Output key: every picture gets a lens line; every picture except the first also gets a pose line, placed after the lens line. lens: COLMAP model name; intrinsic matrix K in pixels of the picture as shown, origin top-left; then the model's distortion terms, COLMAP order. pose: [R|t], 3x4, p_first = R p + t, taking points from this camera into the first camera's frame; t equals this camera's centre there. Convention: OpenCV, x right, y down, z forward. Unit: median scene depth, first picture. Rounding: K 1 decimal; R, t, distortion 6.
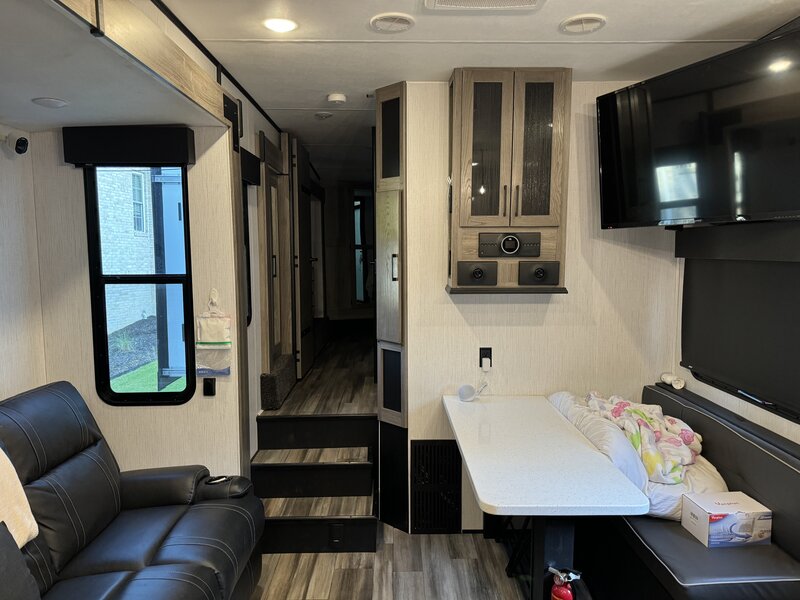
lens RADIAL K [[567.4, 0, 402.8], [0, 567.4, 301.8], [0, 0, 1]] dist [0.029791, -0.031927]
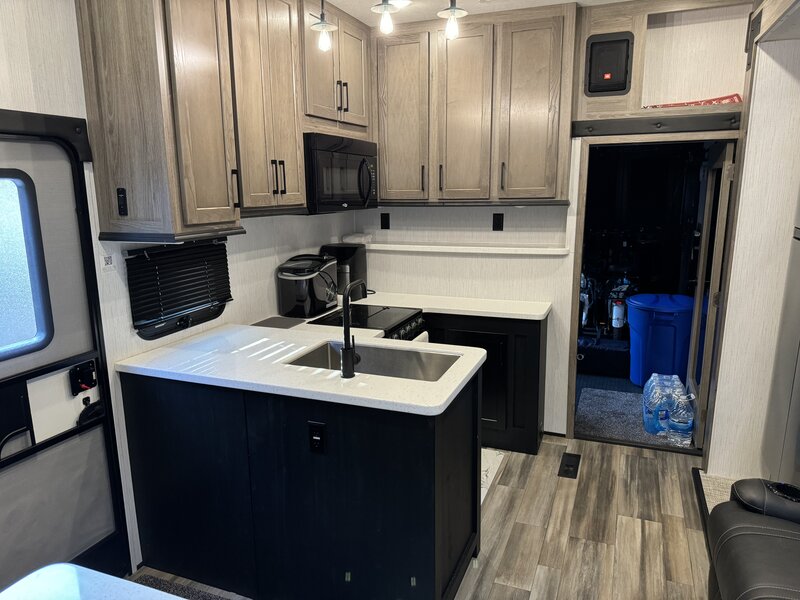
lens RADIAL K [[567.4, 0, 402.8], [0, 567.4, 301.8], [0, 0, 1]] dist [0.029791, -0.031927]
pose [[-0.922189, -0.074100, 0.379575, -0.120727], [0.042898, 0.955817, 0.290814, -0.150724], [-0.384353, 0.284469, -0.878265, 1.736285]]
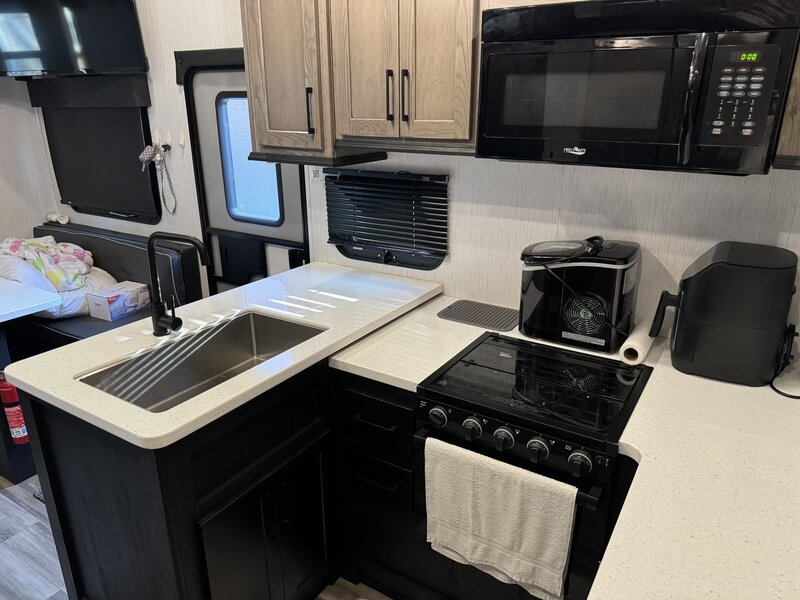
lens RADIAL K [[567.4, 0, 402.8], [0, 567.4, 301.8], [0, 0, 1]] dist [0.029791, -0.031927]
pose [[0.542214, -0.279332, 0.792451, -0.151139], [0.083098, 0.956327, 0.280239, 0.041721], [-0.836121, -0.086099, 0.541745, -0.303696]]
